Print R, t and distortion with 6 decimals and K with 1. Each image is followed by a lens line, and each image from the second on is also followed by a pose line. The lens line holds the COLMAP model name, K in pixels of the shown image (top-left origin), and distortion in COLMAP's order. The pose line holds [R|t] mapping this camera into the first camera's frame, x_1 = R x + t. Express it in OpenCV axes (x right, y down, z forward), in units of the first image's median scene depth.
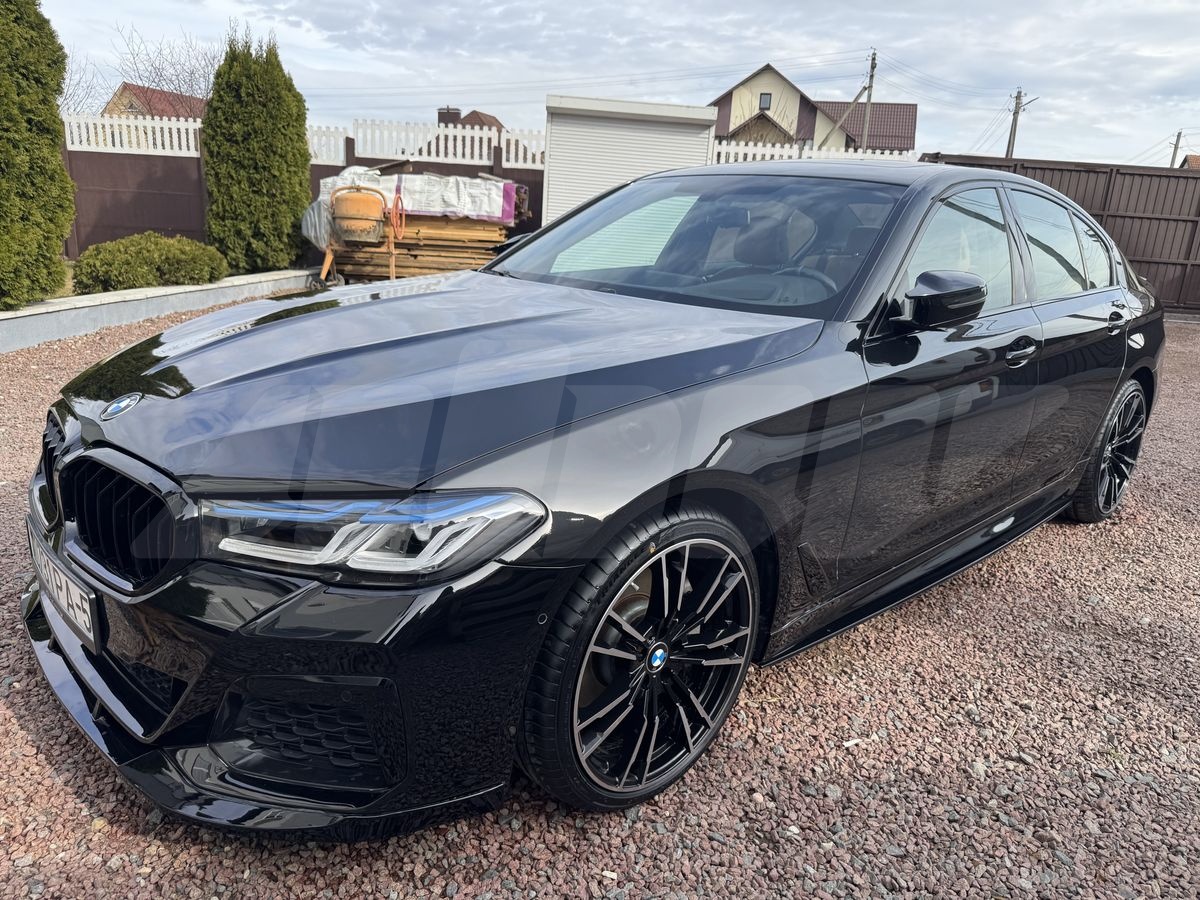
lens RADIAL K [[837.5, 0, 602.9], [0, 837.5, 455.7], [0, 0, 1]] dist [0.002689, -0.014680]
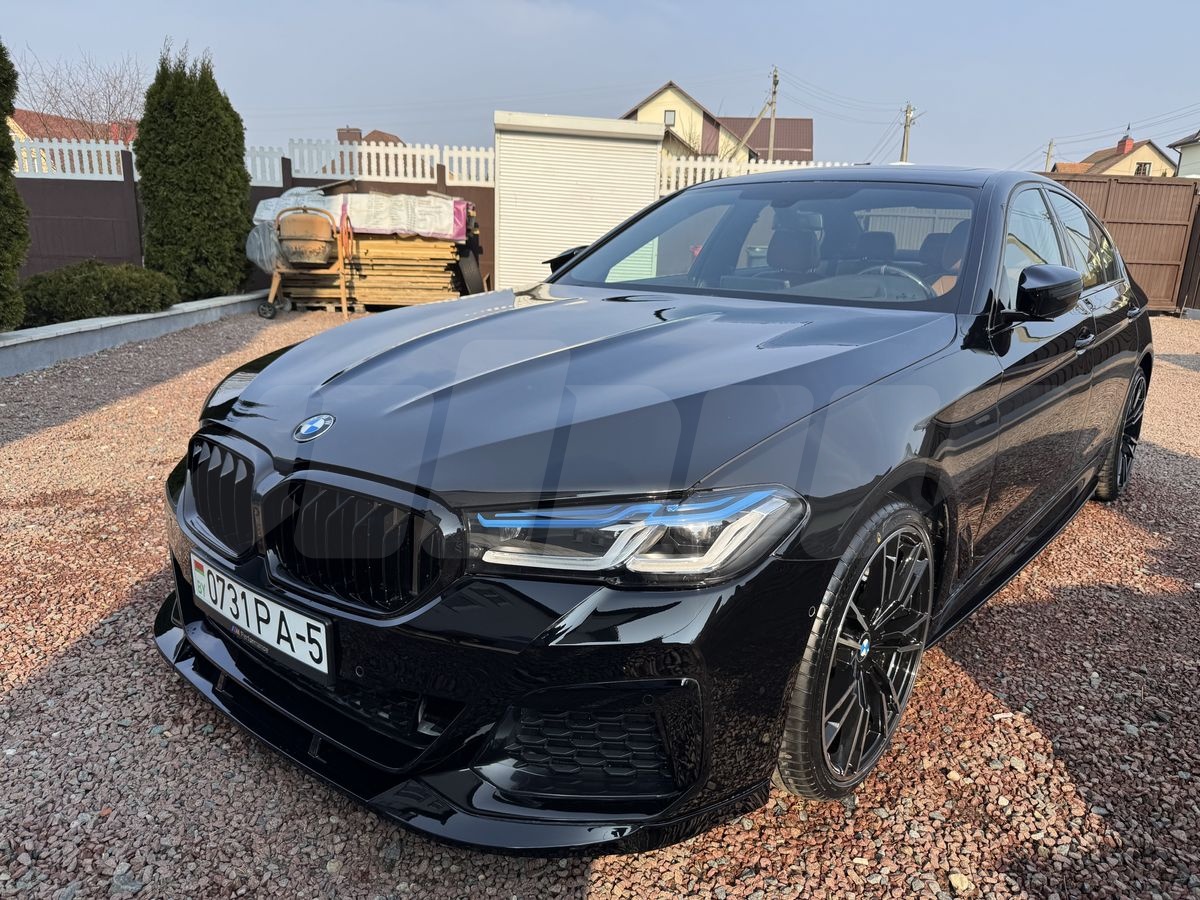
lens RADIAL K [[844.3, 0, 603.1], [0, 844.3, 449.6], [0, 0, 1]] dist [-0.008531, -0.001287]
pose [[0.992683, -0.053600, 0.108199, -0.160556], [0.056513, 0.998113, -0.024034, 0.004312], [-0.106707, 0.029973, 0.993839, 0.003046]]
